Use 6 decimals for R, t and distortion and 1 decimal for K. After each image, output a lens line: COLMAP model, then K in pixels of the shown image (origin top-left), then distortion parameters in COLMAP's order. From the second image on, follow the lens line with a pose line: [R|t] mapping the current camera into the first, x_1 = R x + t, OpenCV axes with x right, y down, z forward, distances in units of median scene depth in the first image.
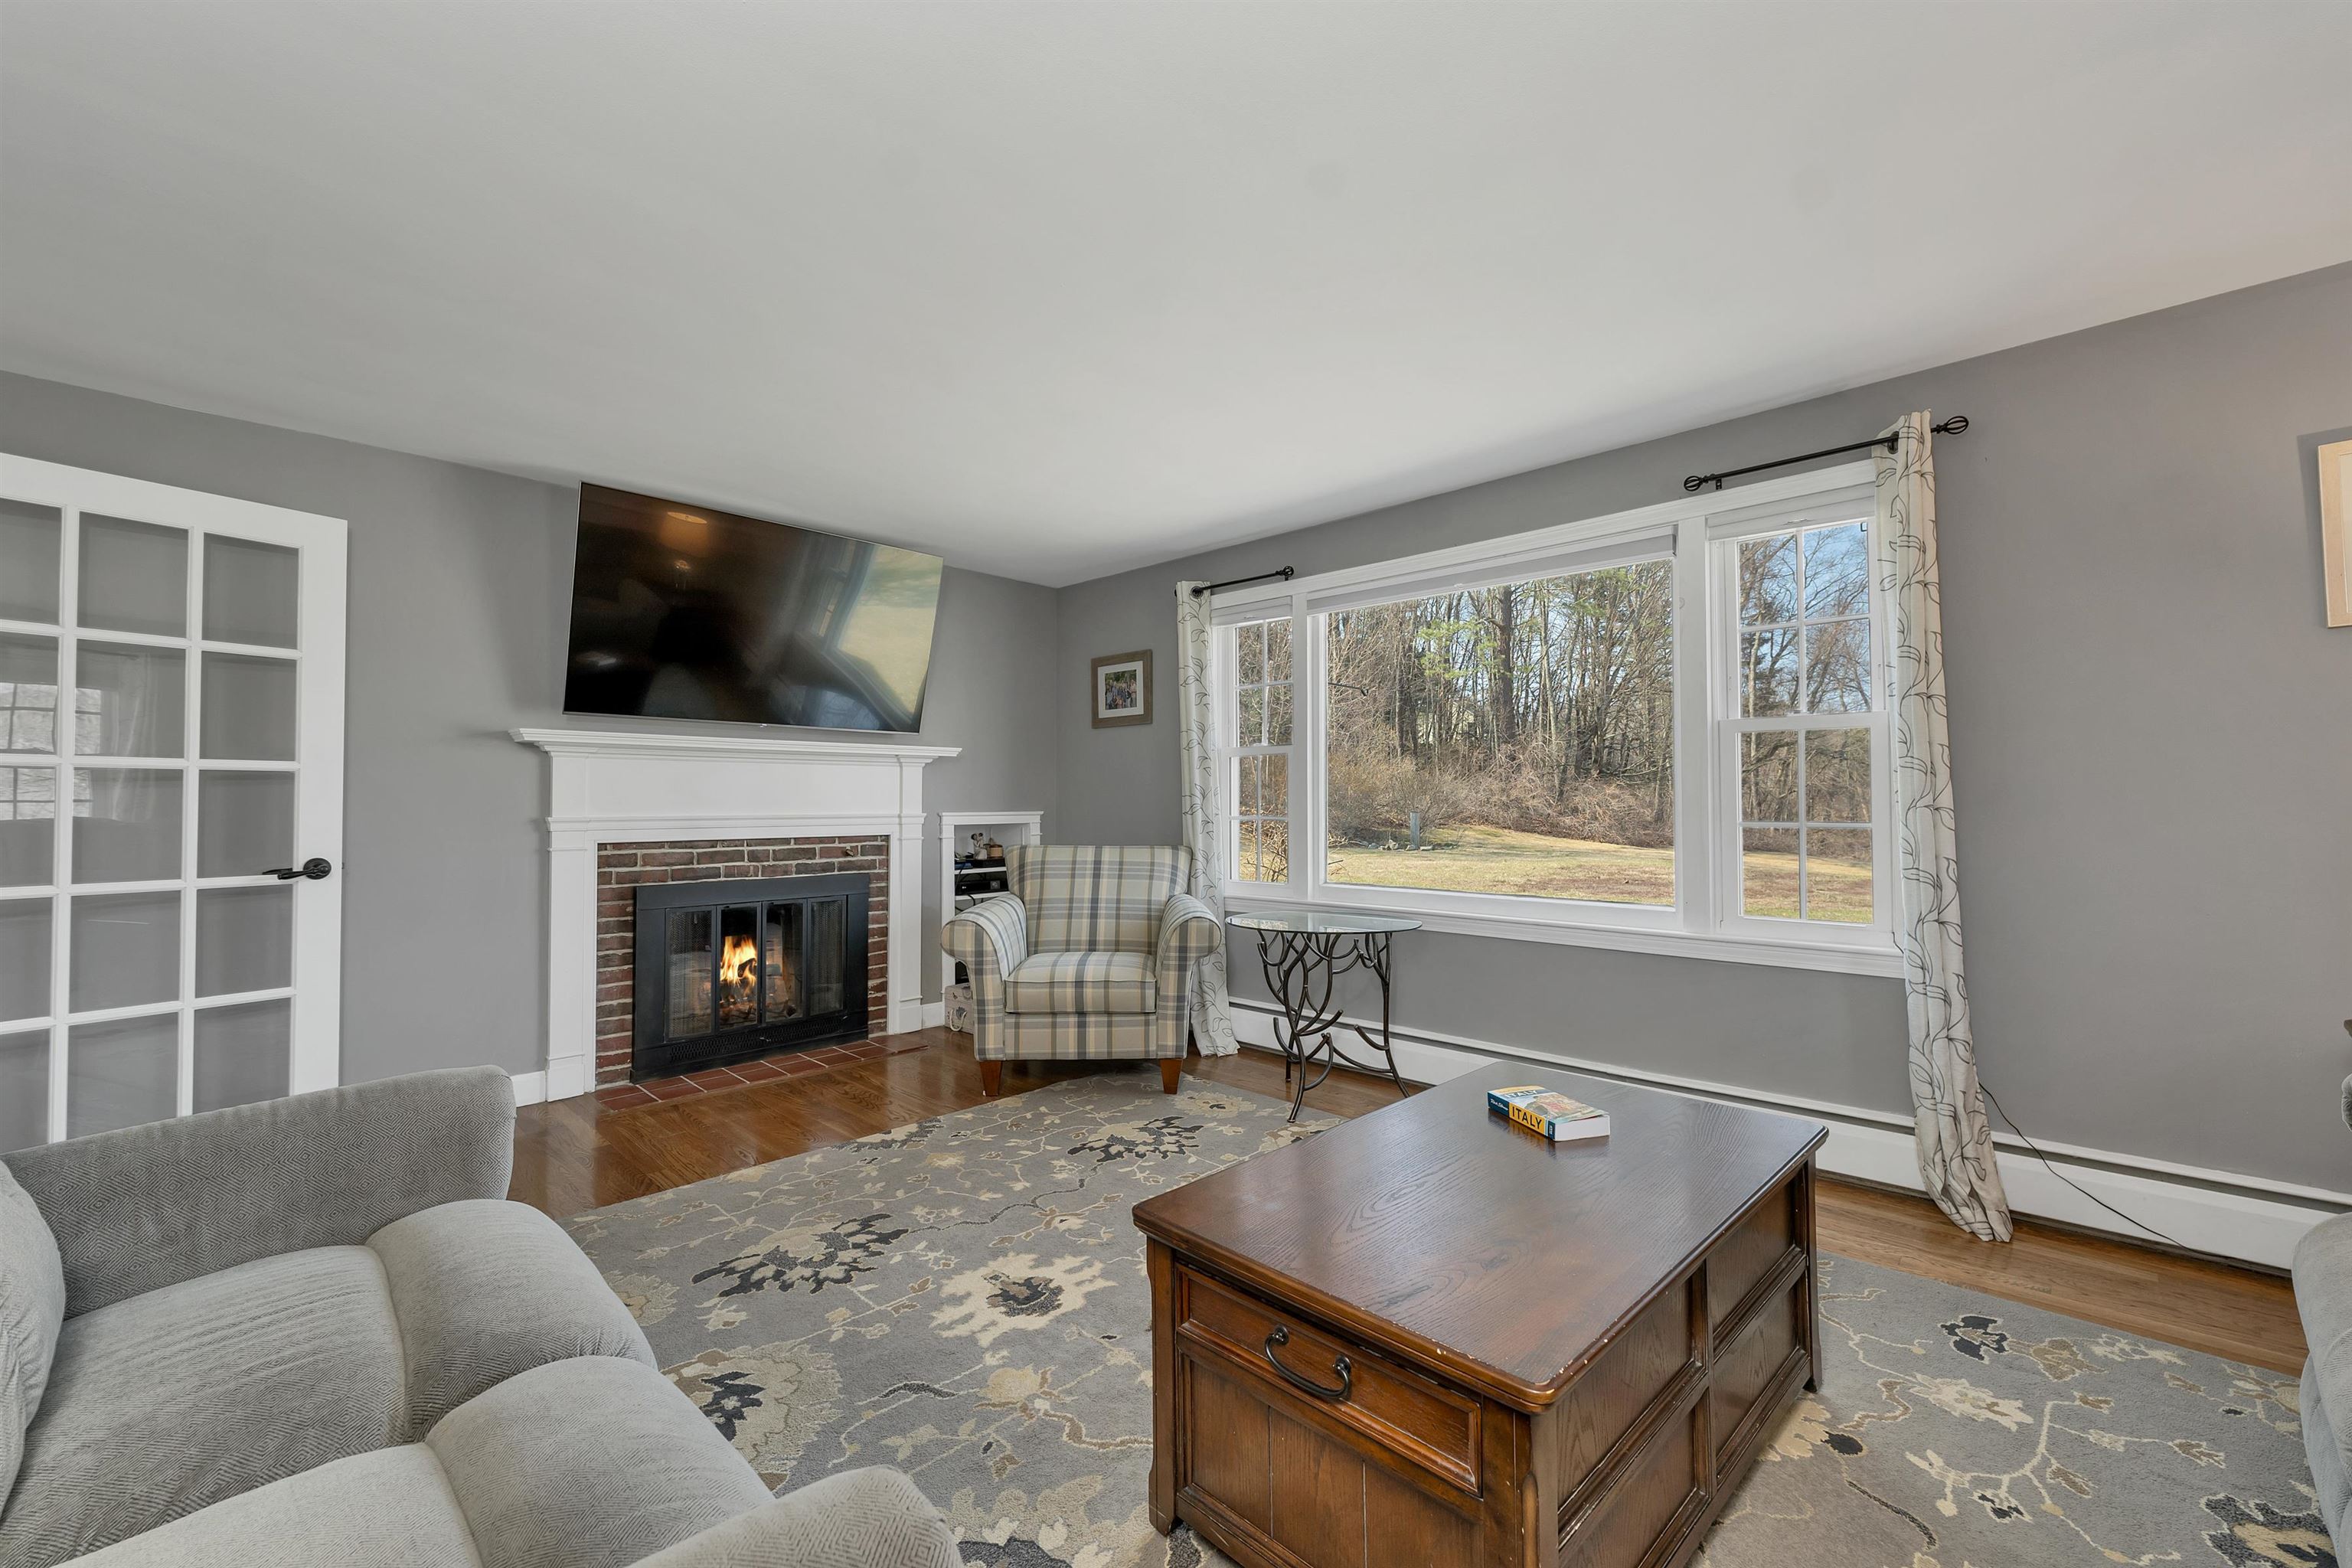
lens RADIAL K [[964.3, 0, 1164.0], [0, 964.3, 782.8], [0, 0, 1]] dist [0.001069, 0.000159]
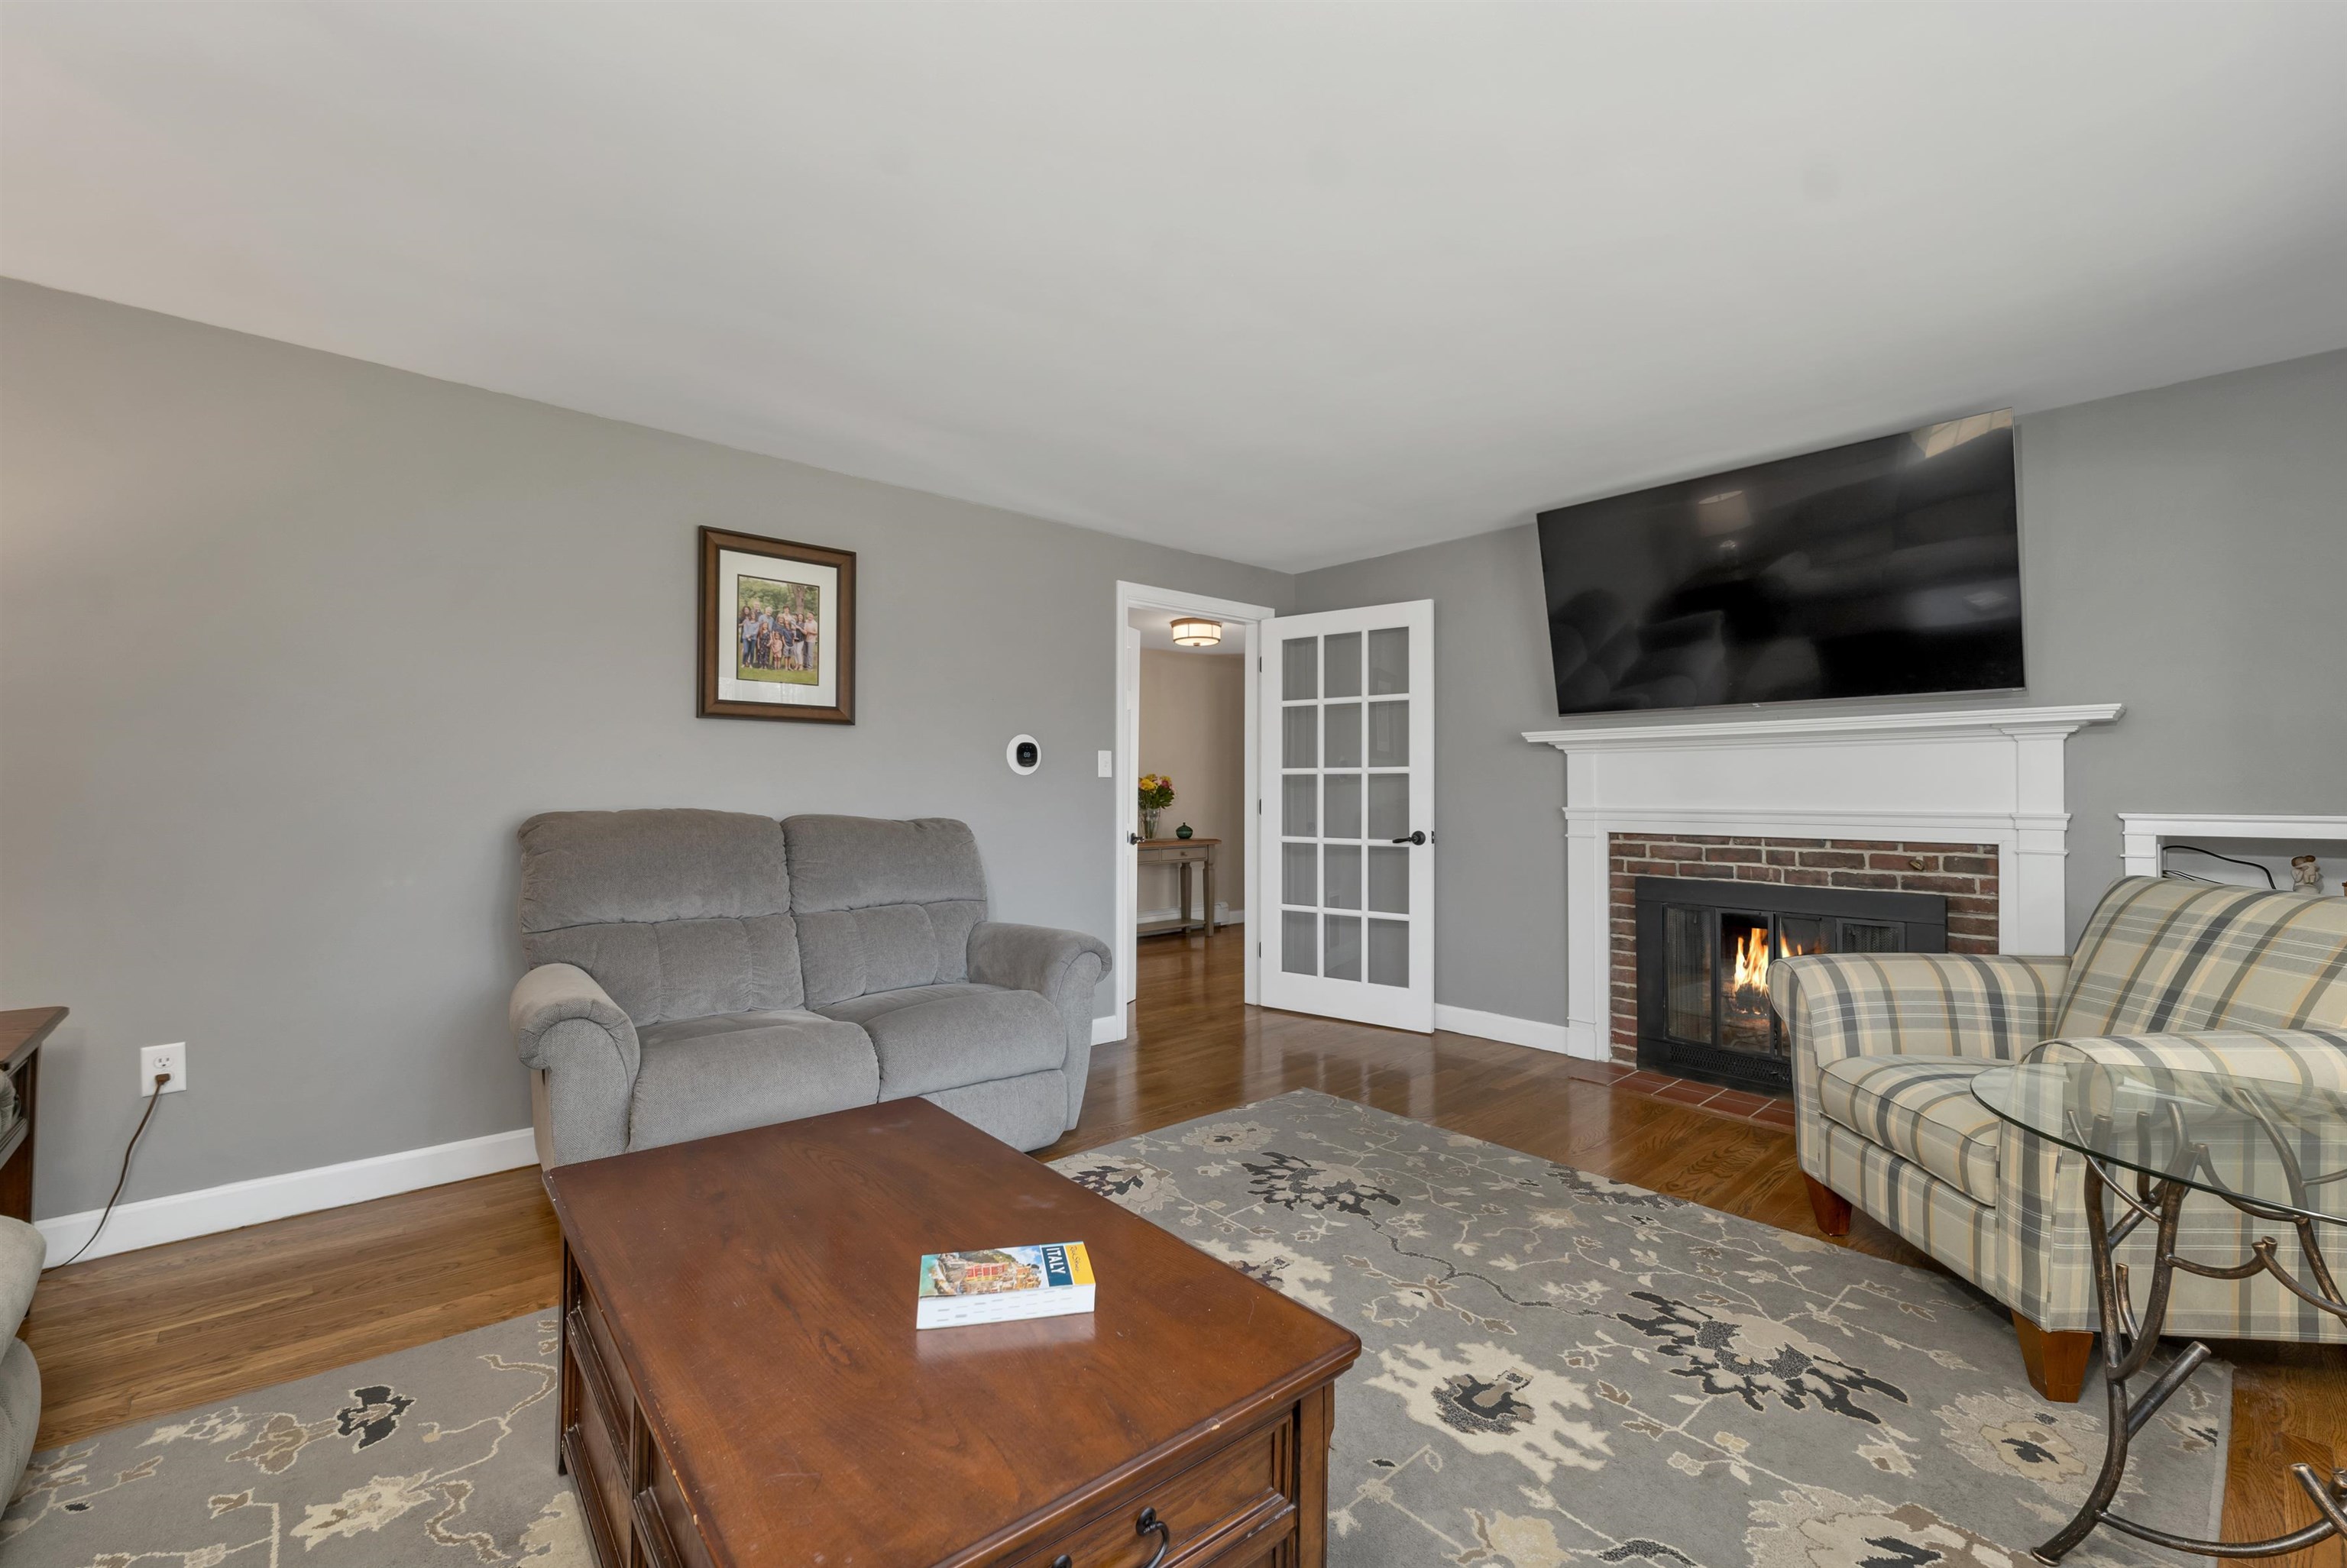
lens RADIAL K [[962.1, 0, 1161.5], [0, 962.1, 782.9], [0, 0, 1]] dist [0.001069, 0.000159]
pose [[-0.070468, -0.008559, -0.997477, 0.592669], [0.018921, 0.999772, -0.009915, 0.010004], [0.997335, -0.019572, -0.070290, 0.665395]]
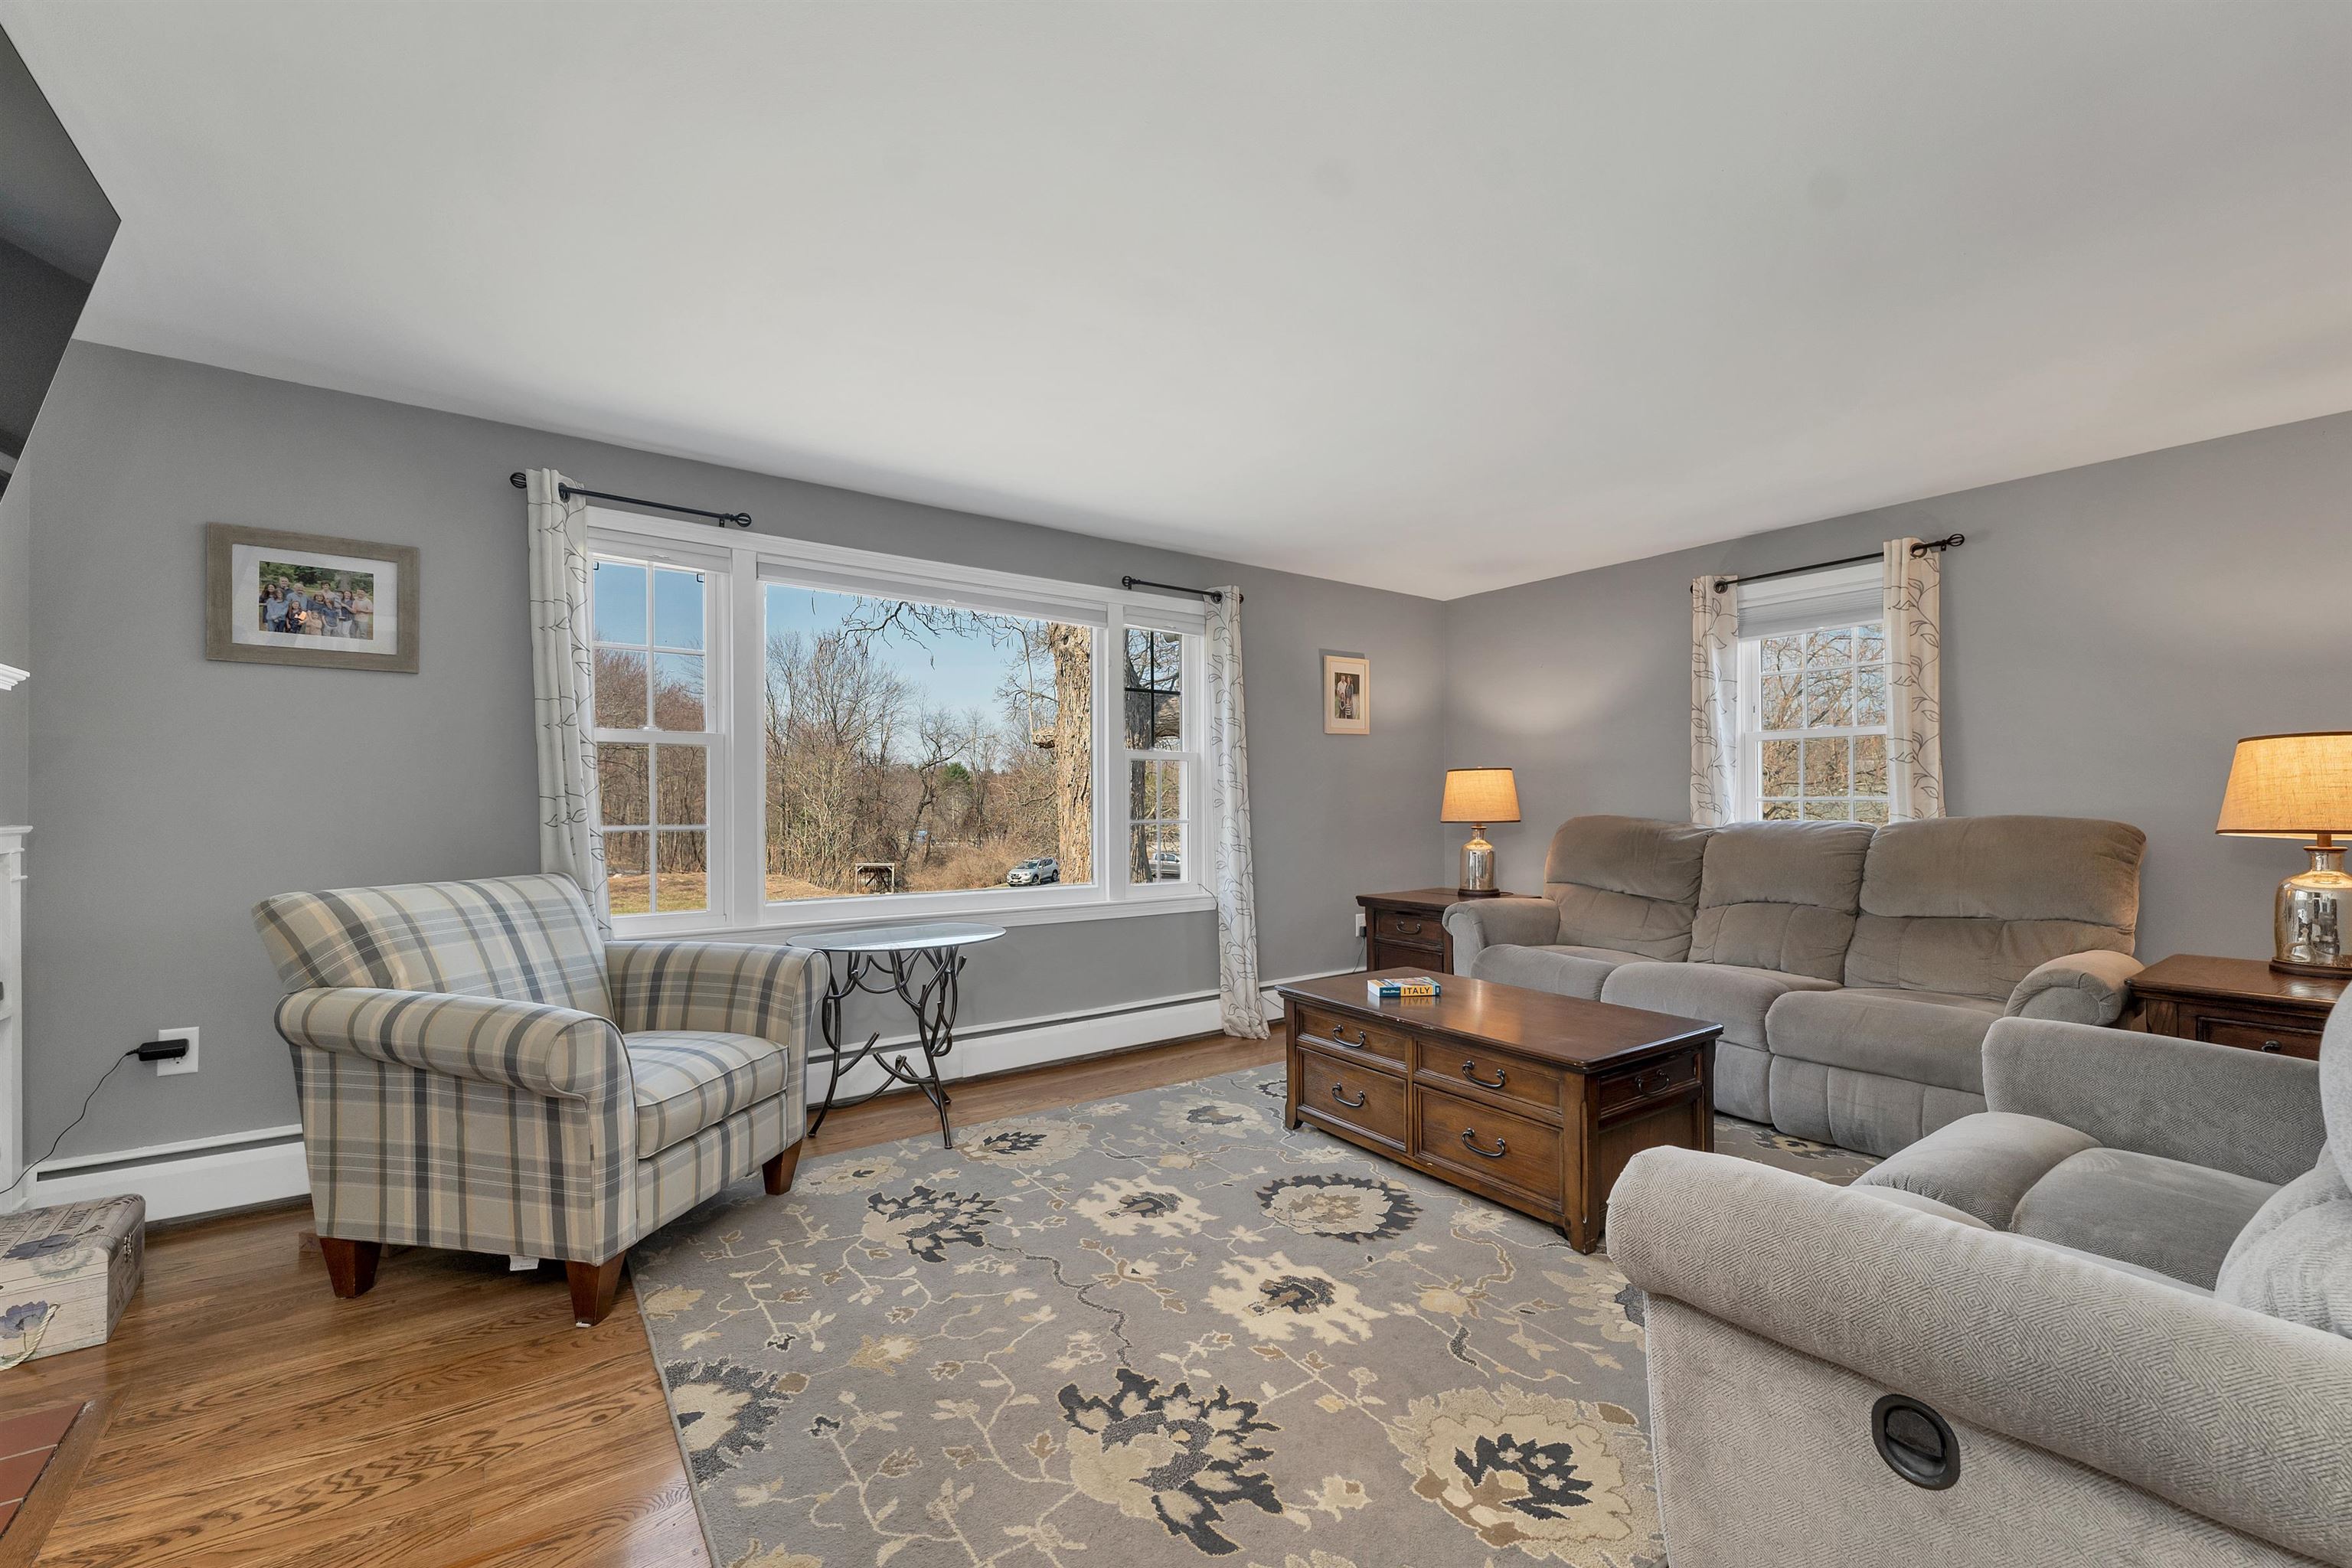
lens RADIAL K [[972.9, 0, 1181.5], [0, 972.9, 800.0], [0, 0, 1]] dist [0.000420, 0.000099]
pose [[0.151615, 0.010280, 0.988386, -0.784708], [-0.018920, 0.999793, -0.007497, 0.017278], [-0.988258, -0.017563, 0.151778, 0.652552]]
